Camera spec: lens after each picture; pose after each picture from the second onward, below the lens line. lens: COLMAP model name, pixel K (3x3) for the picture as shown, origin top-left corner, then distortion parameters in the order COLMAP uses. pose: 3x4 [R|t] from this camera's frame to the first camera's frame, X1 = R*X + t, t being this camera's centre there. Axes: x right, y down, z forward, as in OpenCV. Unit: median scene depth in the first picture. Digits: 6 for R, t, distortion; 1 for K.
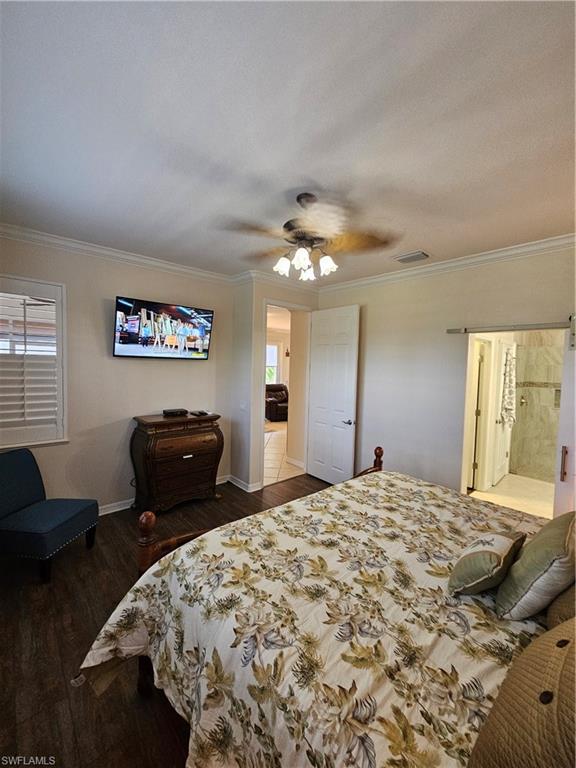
lens RADIAL K [[316.4, 0, 291.2], [0, 316.4, 382.3], [0, 0, 1]] dist [0.002217, 0.000324]
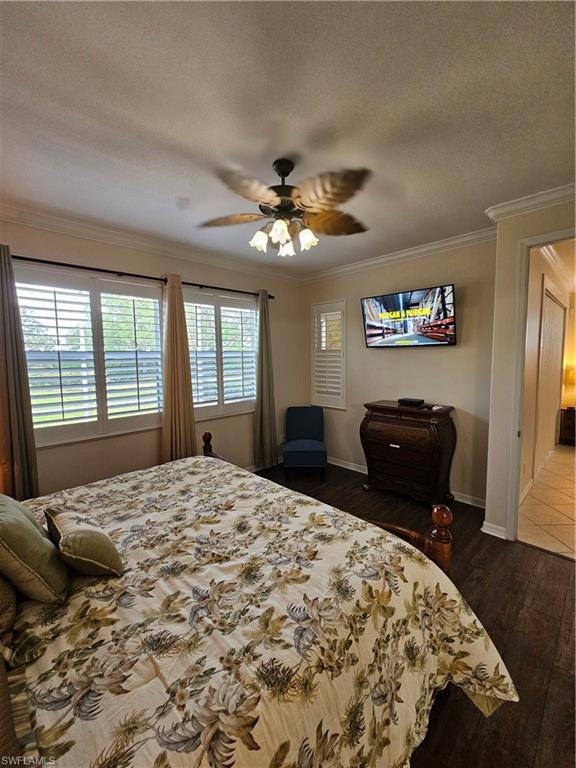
lens RADIAL K [[316.4, 0, 291.2], [0, 316.4, 382.3], [0, 0, 1]] dist [0.002217, 0.000324]
pose [[0.044426, 0.059437, -0.997243, 0.988535], [-0.046346, 0.997276, 0.057374, -0.007820], [0.997937, 0.043669, 0.047060, 0.977028]]
